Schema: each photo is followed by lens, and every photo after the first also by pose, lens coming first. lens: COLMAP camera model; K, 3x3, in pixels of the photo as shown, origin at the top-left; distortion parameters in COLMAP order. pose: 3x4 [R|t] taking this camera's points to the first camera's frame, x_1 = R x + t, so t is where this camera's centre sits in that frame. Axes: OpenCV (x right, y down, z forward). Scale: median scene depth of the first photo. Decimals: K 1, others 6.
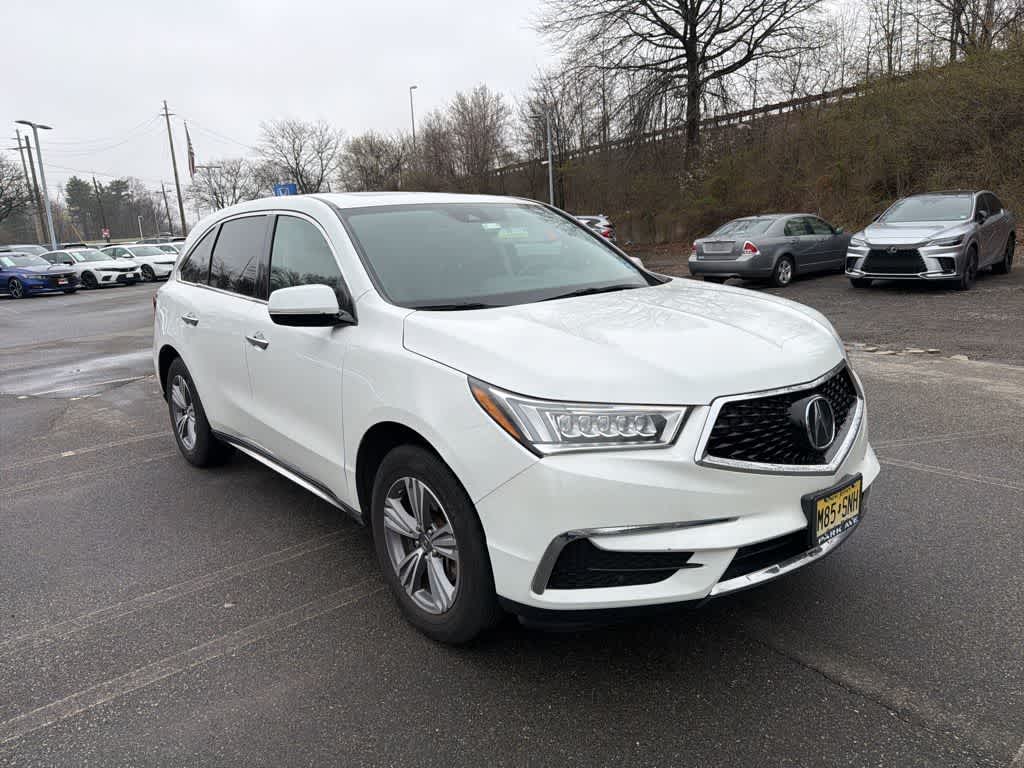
lens RADIAL K [[747.7, 0, 509.8], [0, 747.7, 383.4], [0, 0, 1]] dist [0.024886, -0.029506]
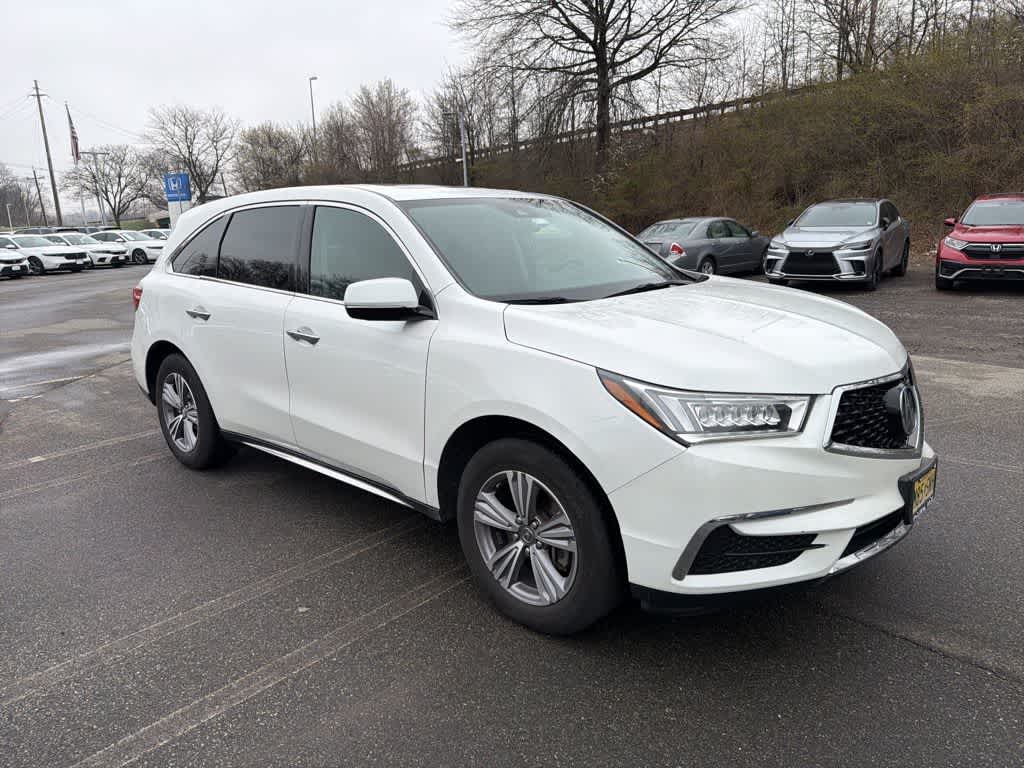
lens RADIAL K [[747.7, 0, 511.3], [0, 747.7, 383.1], [0, 0, 1]] dist [0.024886, -0.029506]
pose [[0.990150, -0.008963, 0.139721, -0.137900], [0.008719, 0.999959, 0.002356, 0.002849], [-0.139736, -0.001114, 0.990188, 0.005420]]
